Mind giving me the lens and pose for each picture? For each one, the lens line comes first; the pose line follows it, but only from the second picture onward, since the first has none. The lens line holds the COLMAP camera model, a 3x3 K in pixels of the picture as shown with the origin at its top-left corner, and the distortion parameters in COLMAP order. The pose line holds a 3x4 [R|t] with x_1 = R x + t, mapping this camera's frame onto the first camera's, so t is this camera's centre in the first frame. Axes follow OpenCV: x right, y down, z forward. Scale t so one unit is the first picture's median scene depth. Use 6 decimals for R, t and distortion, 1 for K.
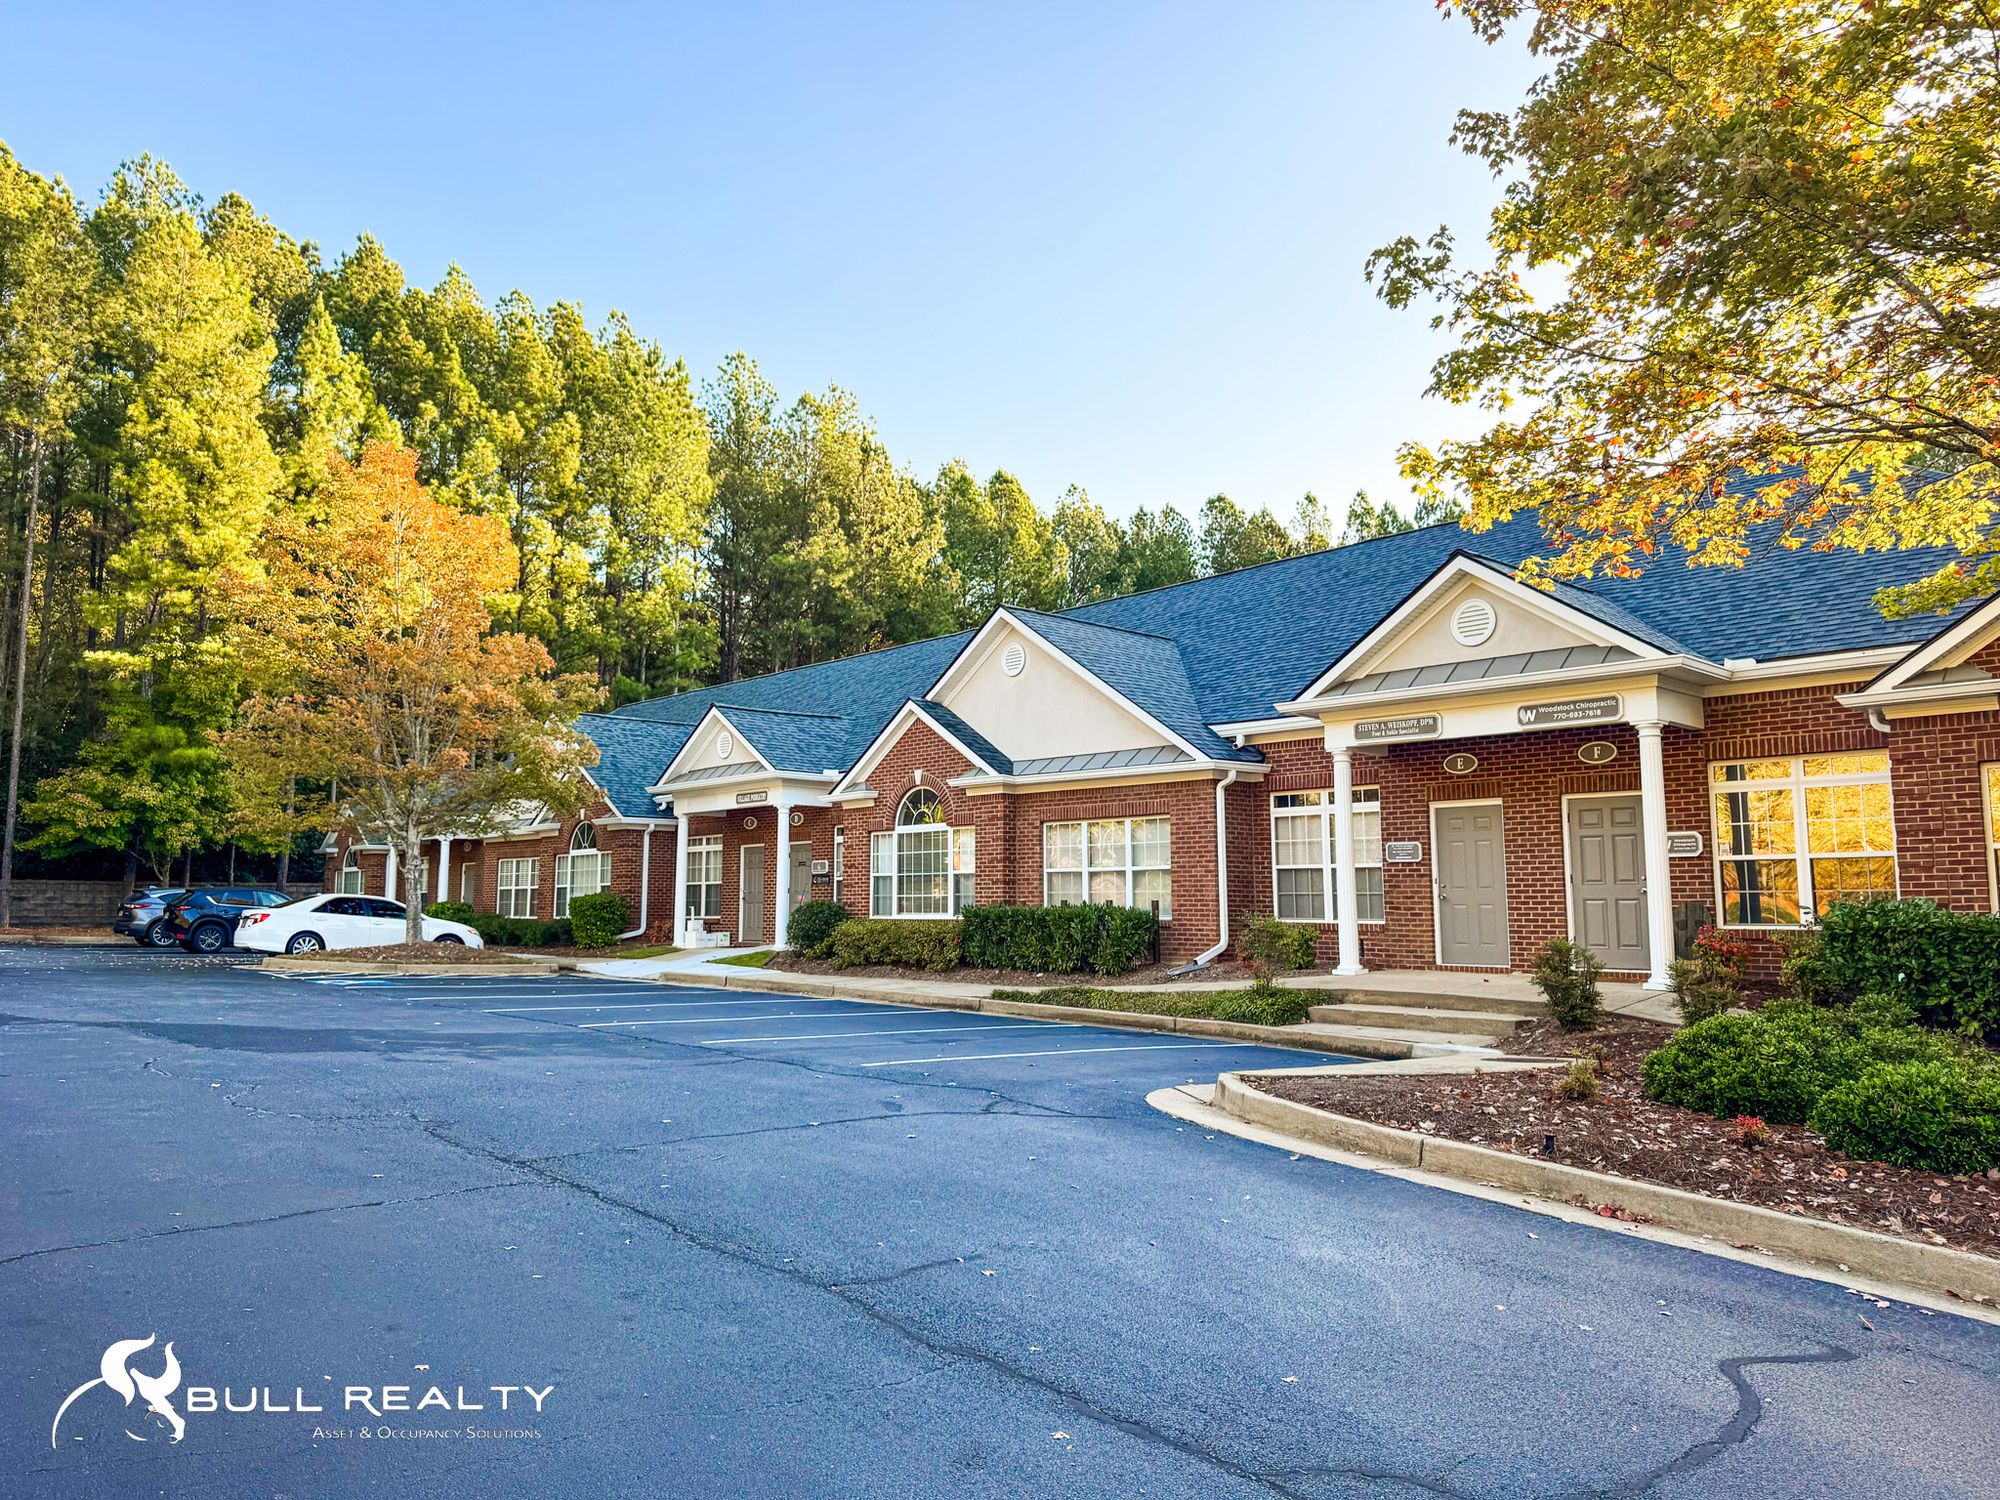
lens RADIAL K [[1445.0, 0, 1000.0], [0, 1445.0, 750.0], [0, 0, 1]] dist [0.072190, -0.147005]
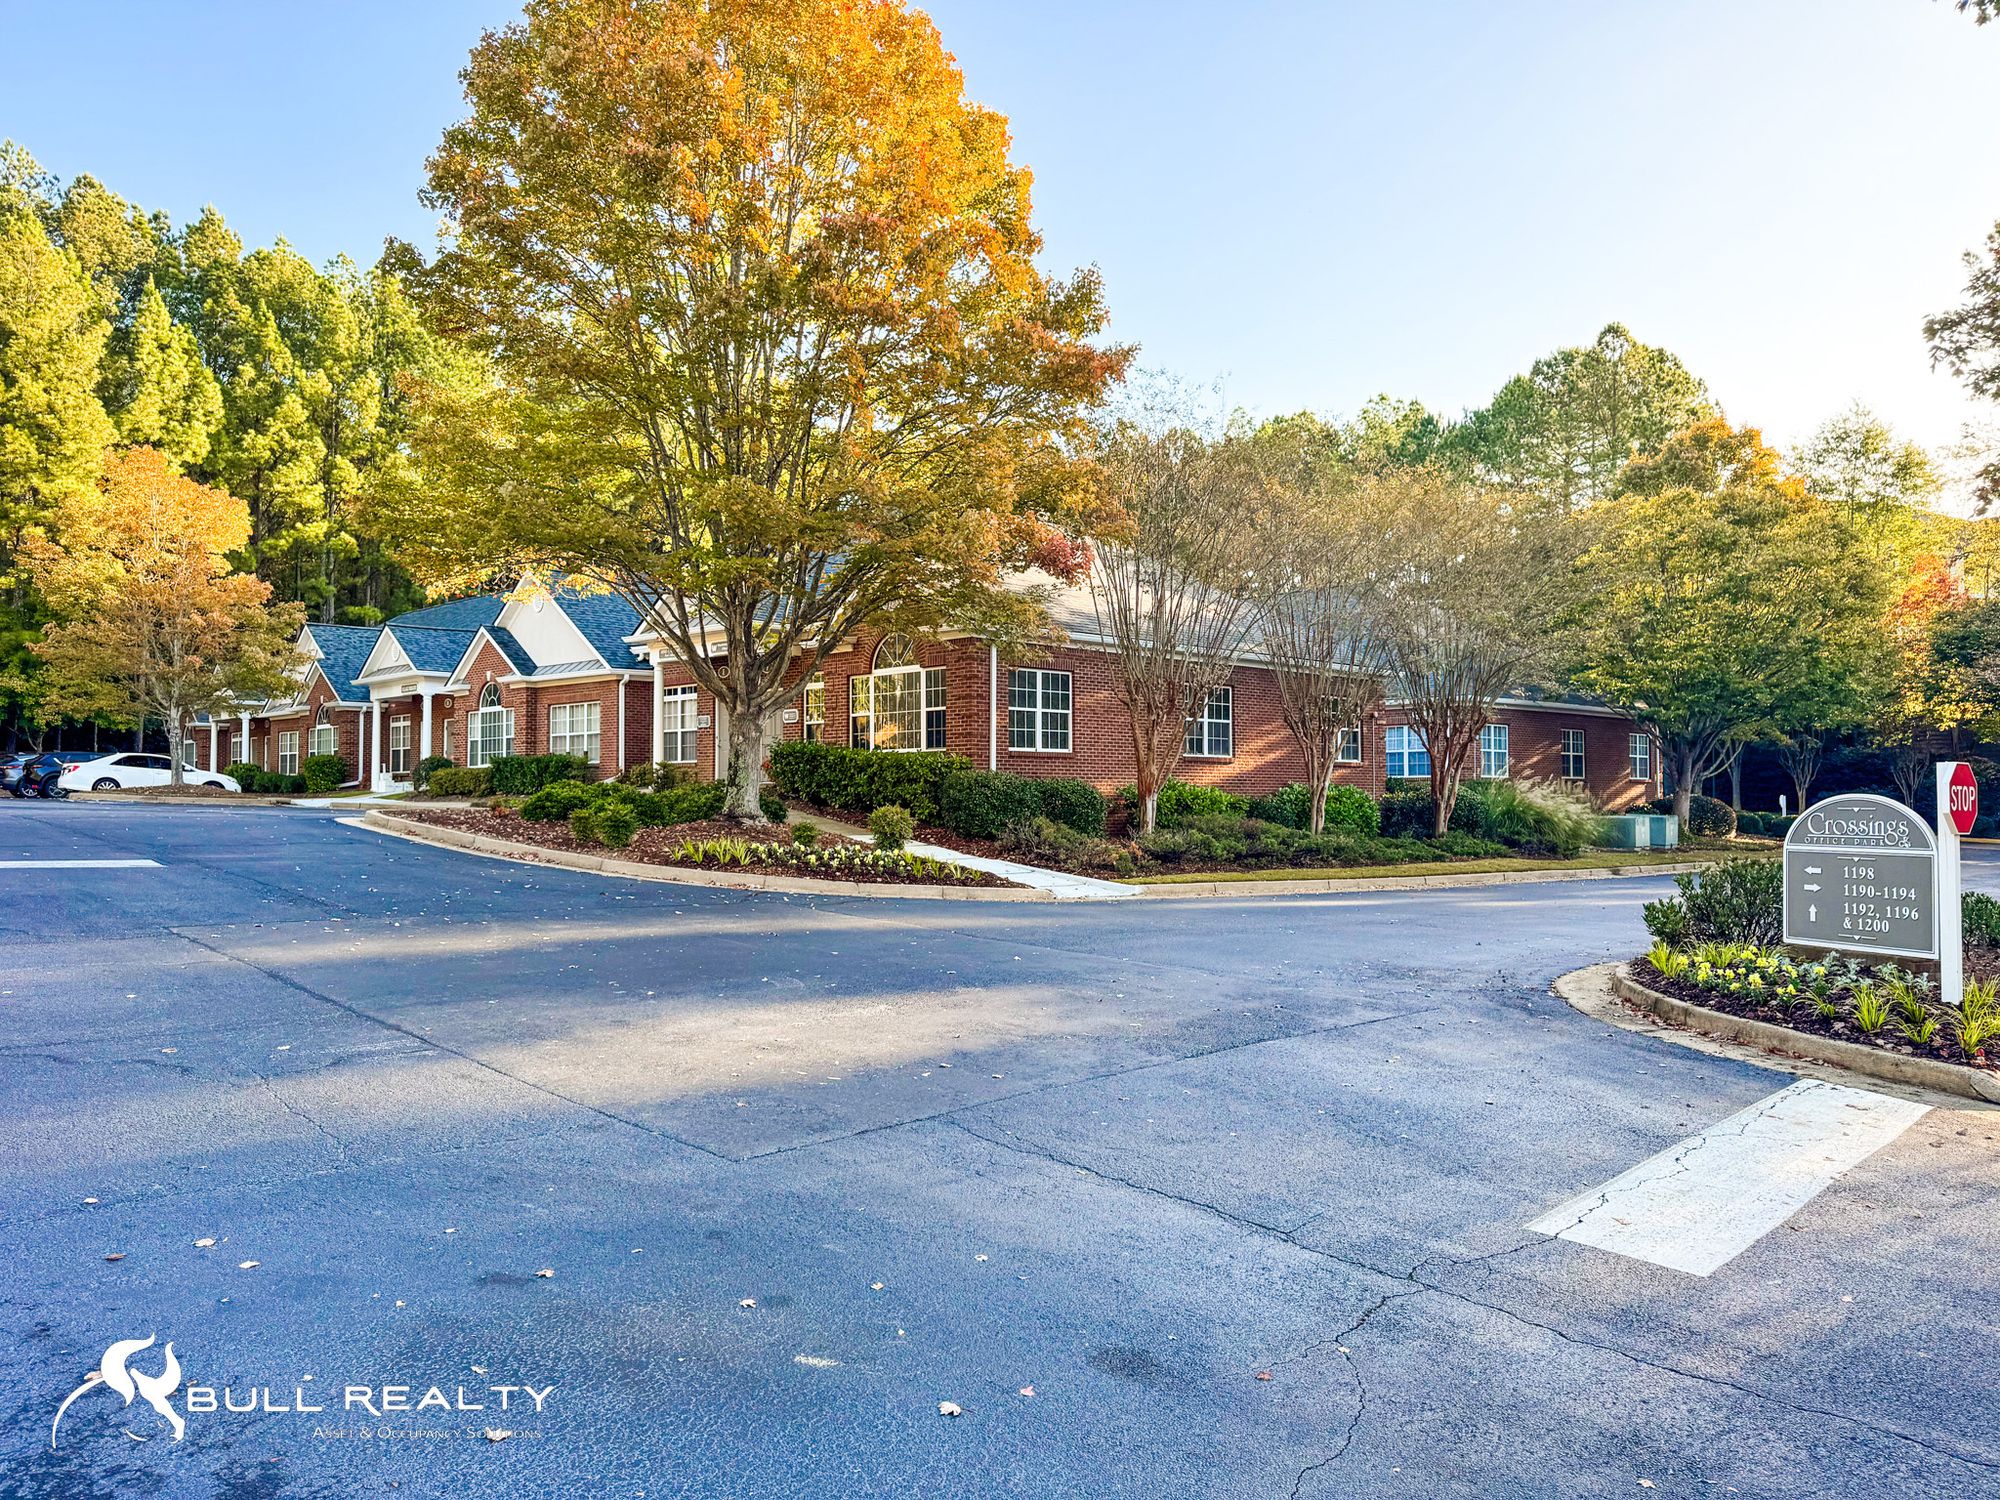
lens RADIAL K [[1405.5, 0, 1000.0], [0, 1405.5, 750.0], [0, 0, 1]] dist [0.068398, -0.089429]
pose [[0.999200, -0.000437, 0.039985, 0.235319], [-0.002757, 0.996807, 0.079797, -0.013835], [-0.039893, -0.079844, 0.996009, -0.299693]]
